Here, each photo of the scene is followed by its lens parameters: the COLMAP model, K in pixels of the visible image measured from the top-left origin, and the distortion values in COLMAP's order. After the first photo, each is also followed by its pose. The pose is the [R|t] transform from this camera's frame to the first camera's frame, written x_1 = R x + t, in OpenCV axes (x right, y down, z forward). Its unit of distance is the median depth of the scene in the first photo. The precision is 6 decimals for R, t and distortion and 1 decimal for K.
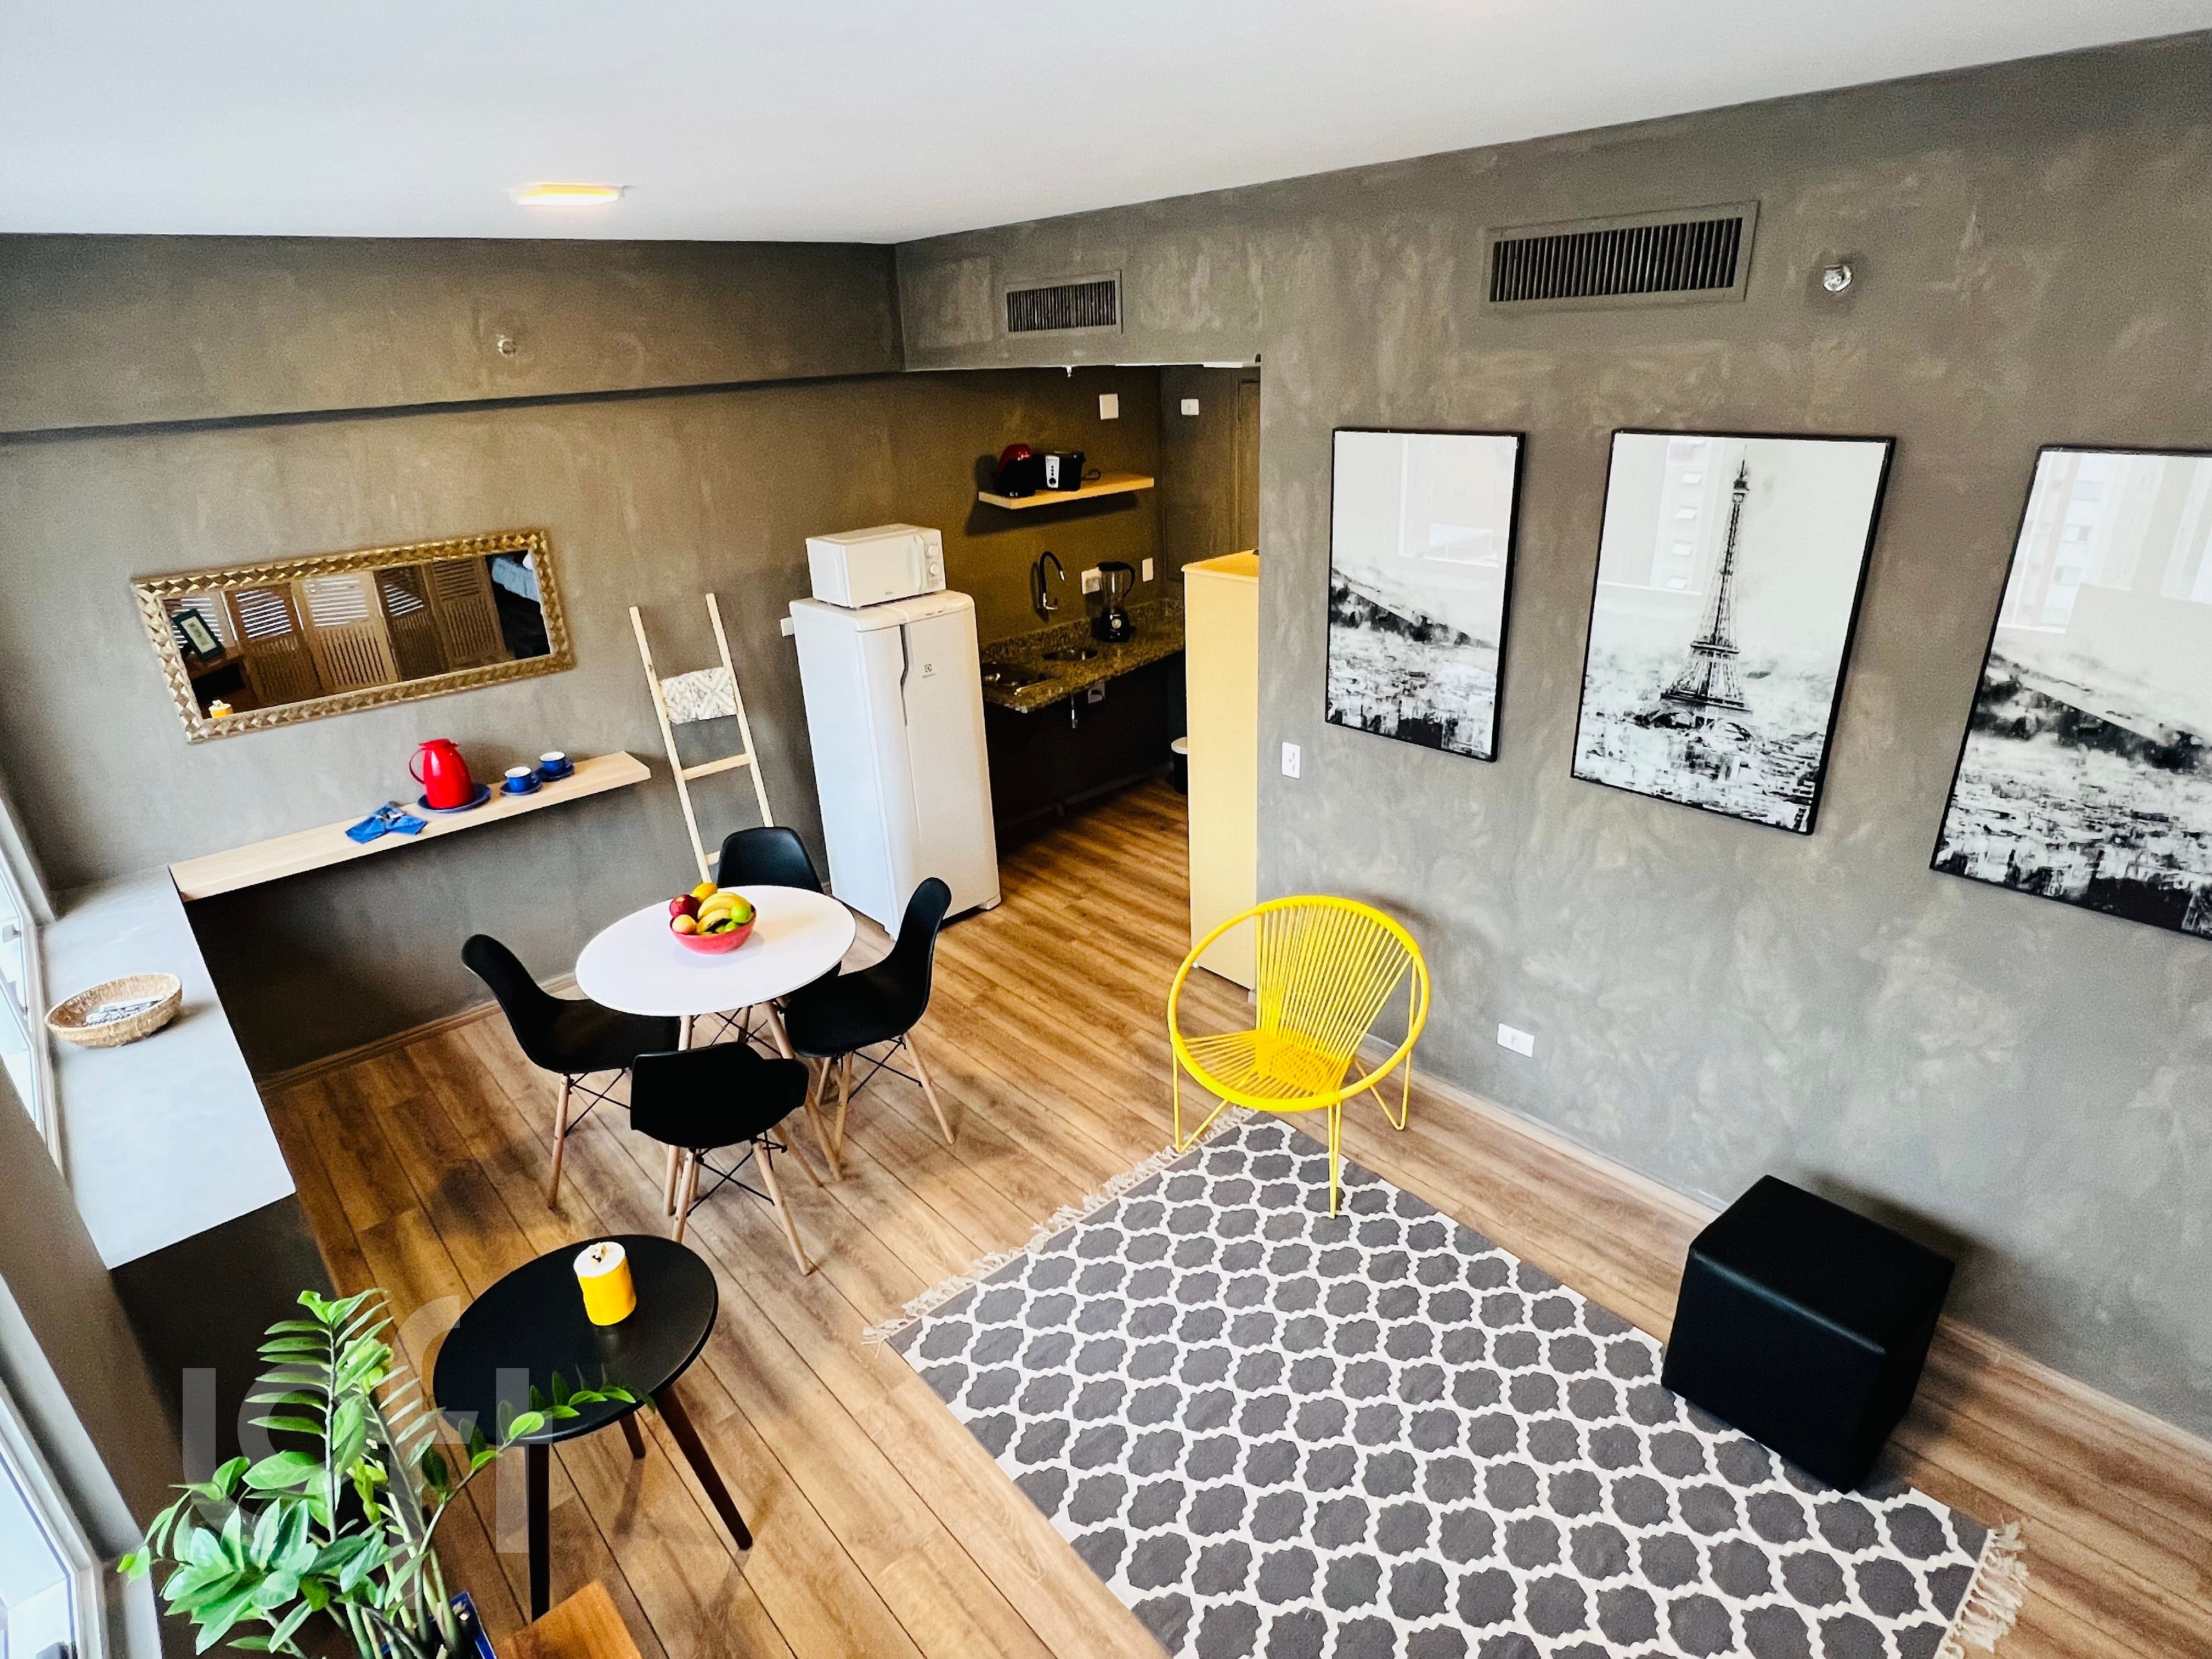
lens RADIAL K [[1191.9, 0, 1098.6], [0, 1191.9, 832.0], [0, 0, 1]] dist [-0.001713, -0.000347]
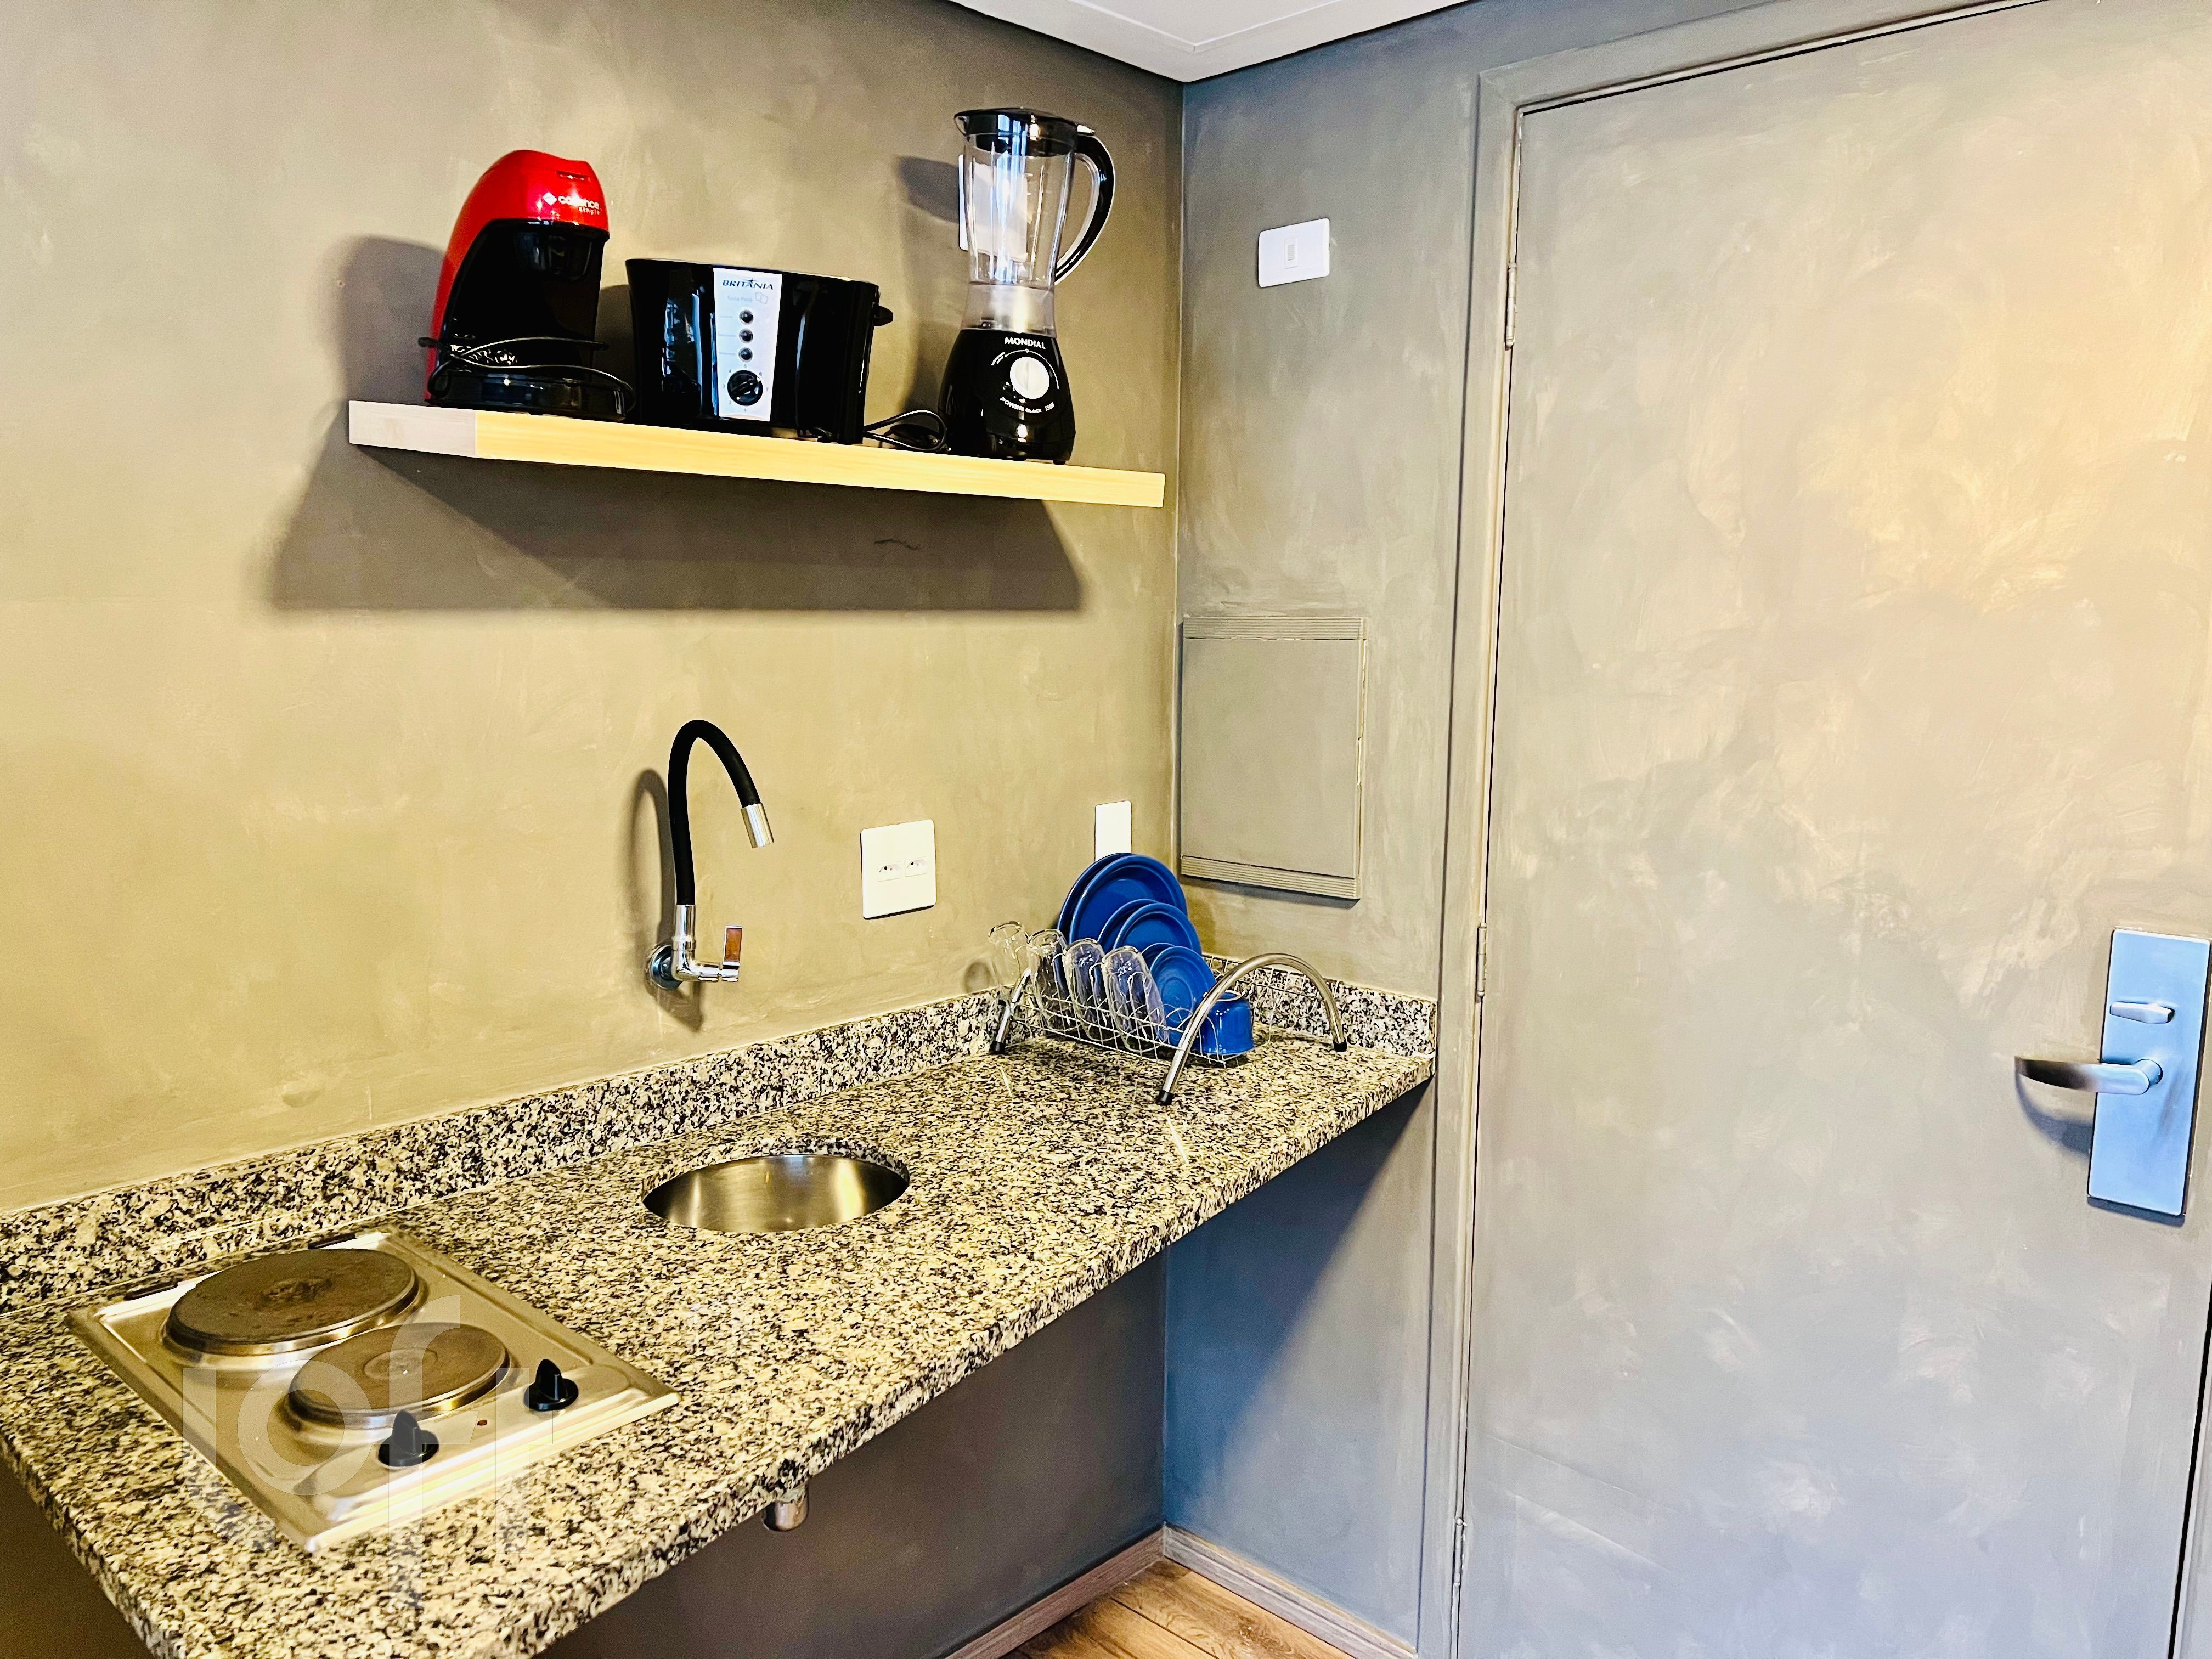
lens RADIAL K [[1634.1, 0, 1104.8], [0, 1634.1, 844.7], [0, 0, 1]] dist [0.054528, -0.053263]
pose [[0.994678, 0.040693, 0.094656, 0.007121], [-0.015208, 0.966623, -0.255750, -0.239329], [-0.101903, 0.252950, 0.962098, 1.239272]]
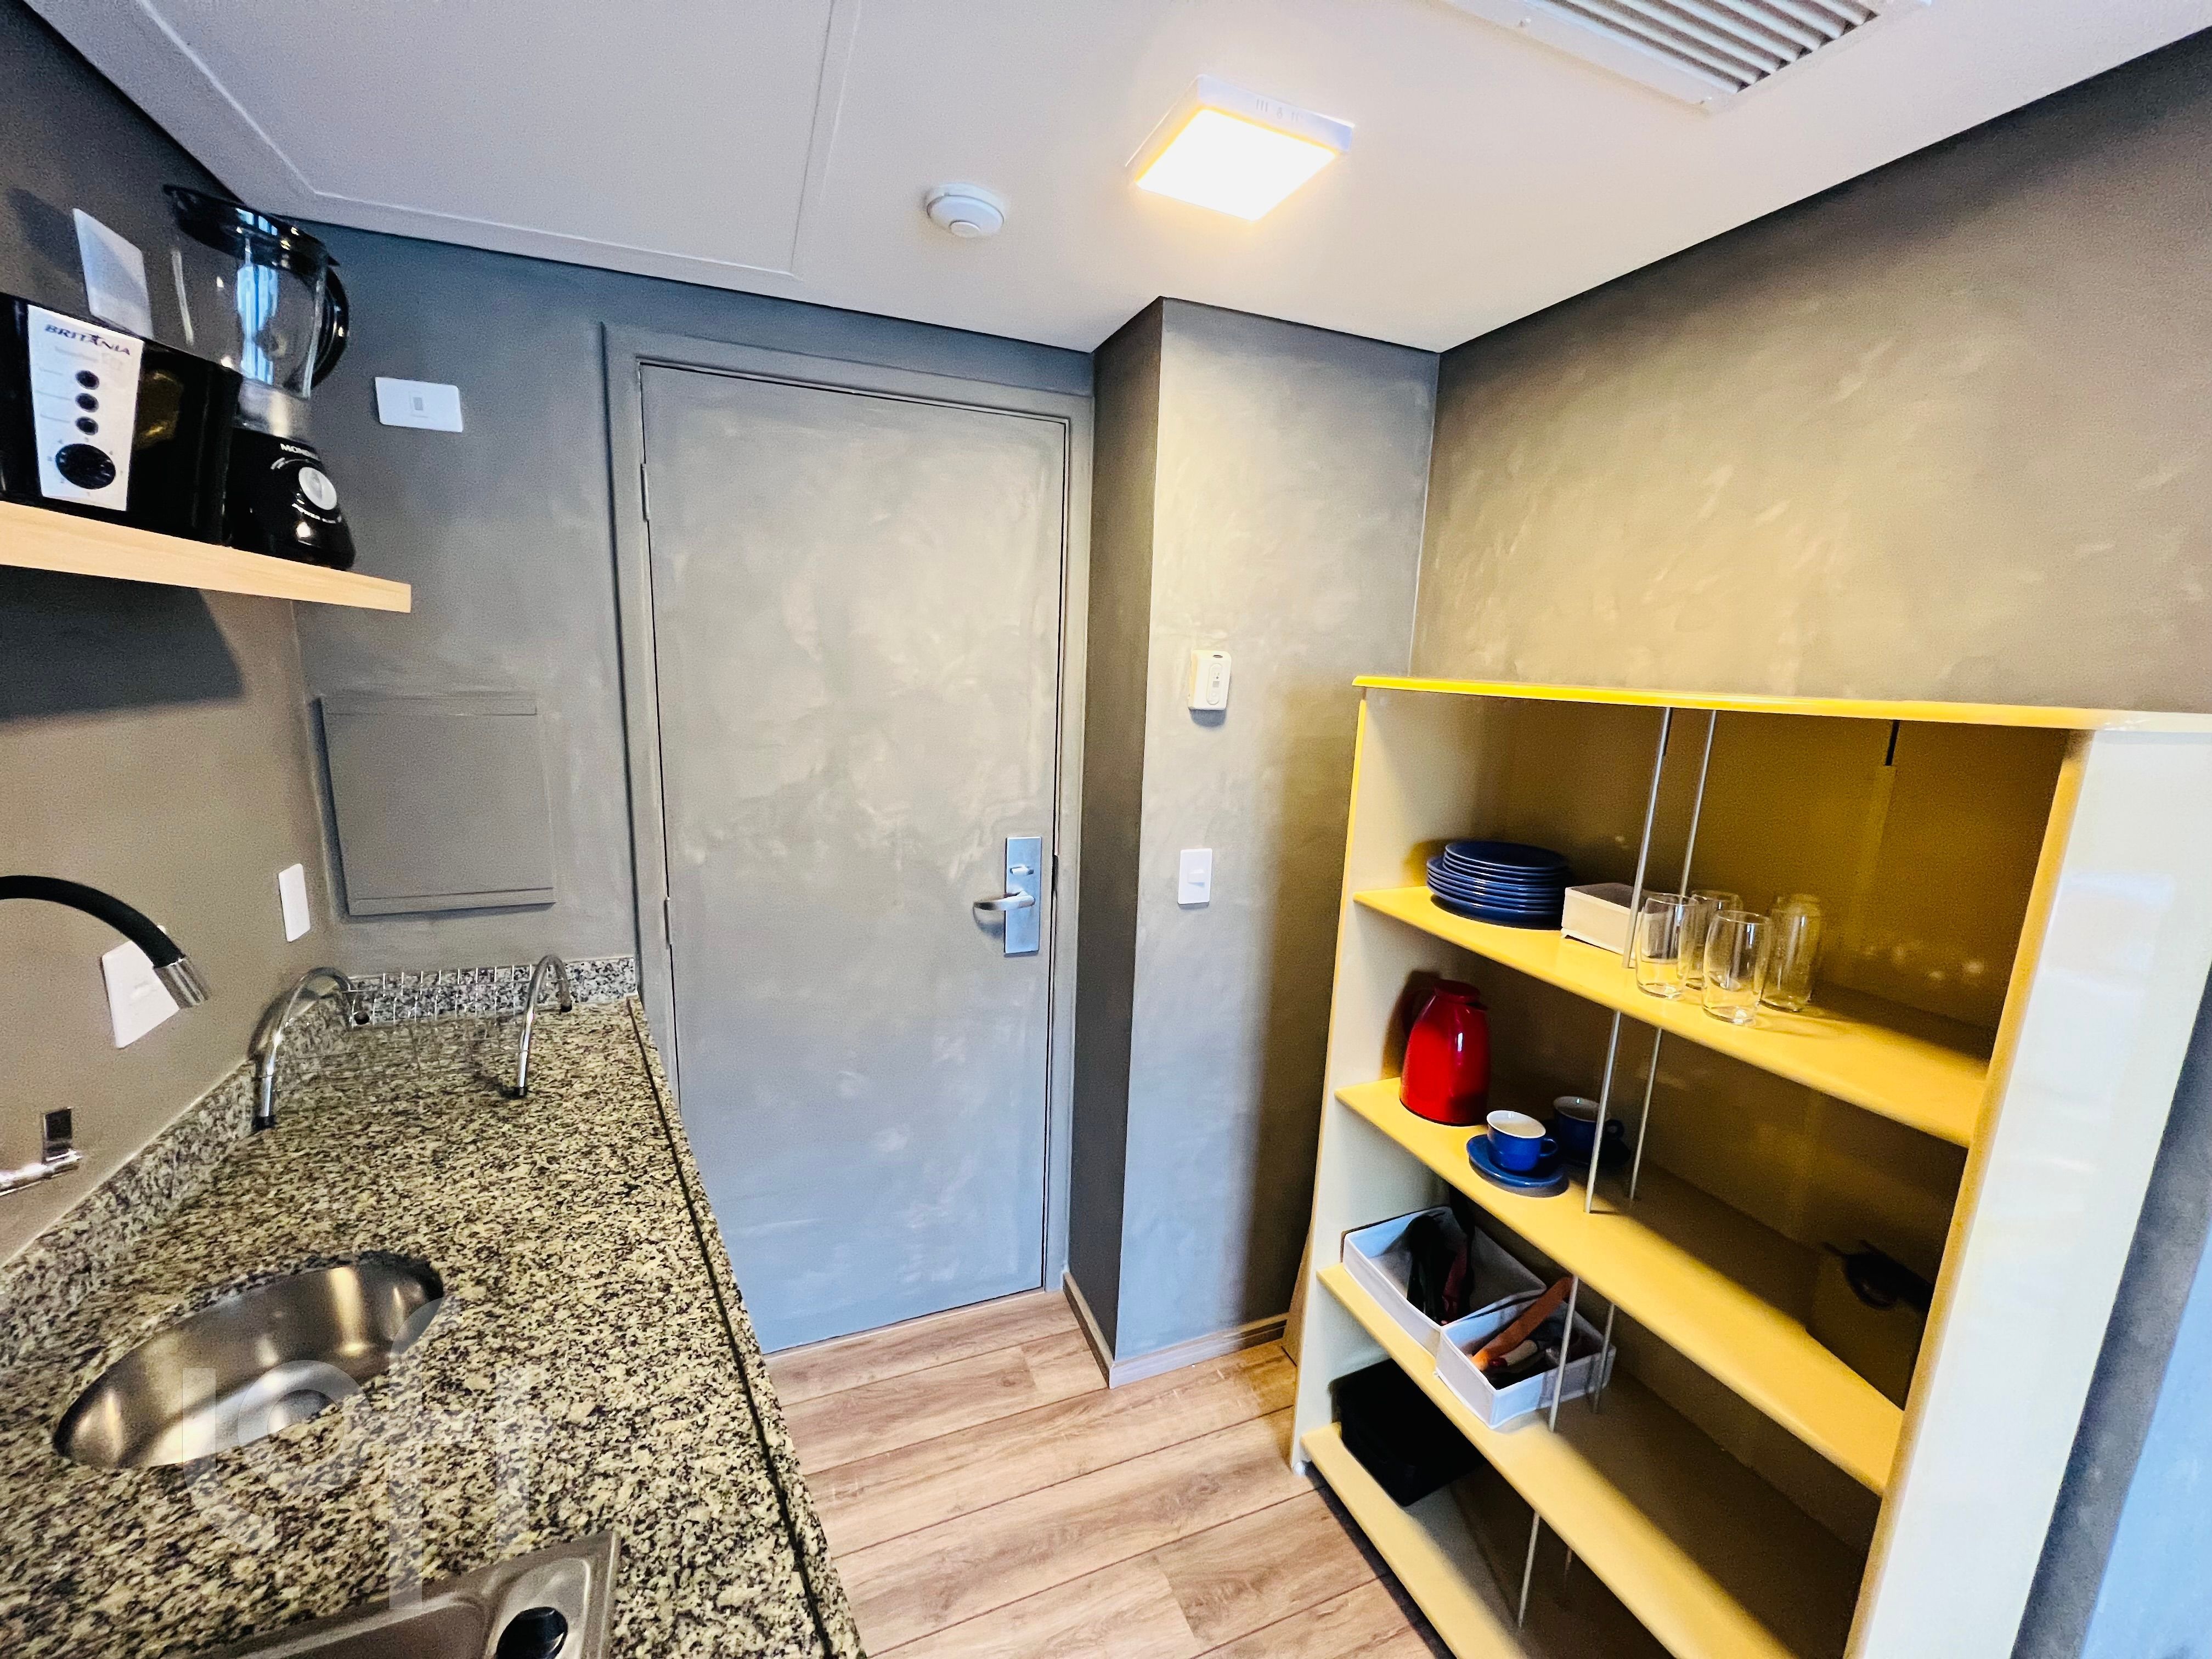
lens RADIAL K [[889.8, 0, 1059.5], [0, 889.8, 827.1], [0, 0, 1]] dist [-0.001144, -0.000133]
pose [[0.336286, -0.114922, 0.934722, -0.195556], [0.323018, 0.946393, 0.000144, -0.338063], [-0.884630, 0.301884, 0.355381, 1.433316]]
